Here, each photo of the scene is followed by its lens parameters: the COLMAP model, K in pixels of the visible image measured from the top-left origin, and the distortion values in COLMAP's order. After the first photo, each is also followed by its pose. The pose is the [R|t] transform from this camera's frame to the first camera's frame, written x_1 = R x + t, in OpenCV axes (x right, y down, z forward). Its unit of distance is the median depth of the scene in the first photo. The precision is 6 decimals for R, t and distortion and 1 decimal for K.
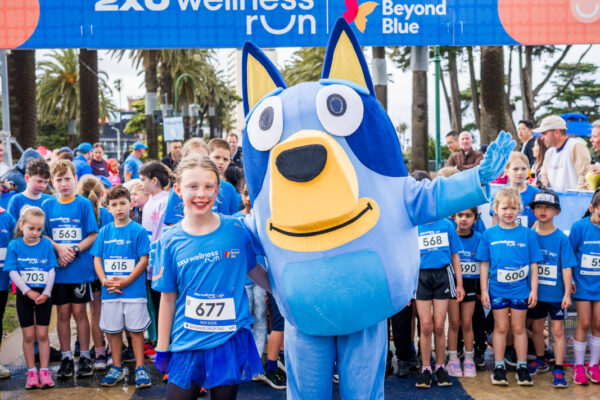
lens RADIAL K [[870.7, 0, 300.0], [0, 870.7, 200.0], [0, 0, 1]] dist [0.006037, -0.003984]
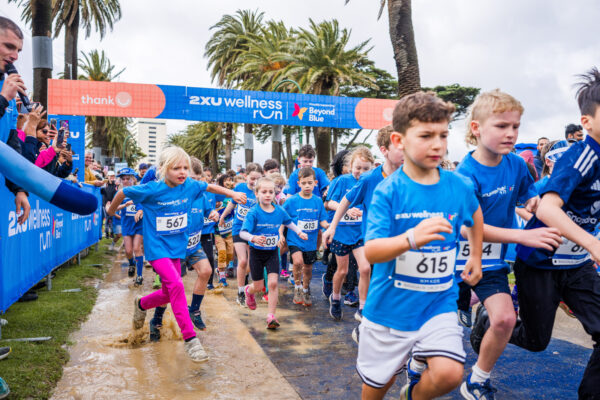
lens RADIAL K [[579.8, 0, 300.0], [0, 579.8, 200.0], [0, 0, 1]] dist [-0.000866, 0.008358]
pose [[0.977922, 0.031206, 0.206627, -0.254775], [-0.021327, 0.998528, -0.049867, 0.107925], [-0.207879, 0.044359, 0.977148, -0.553112]]
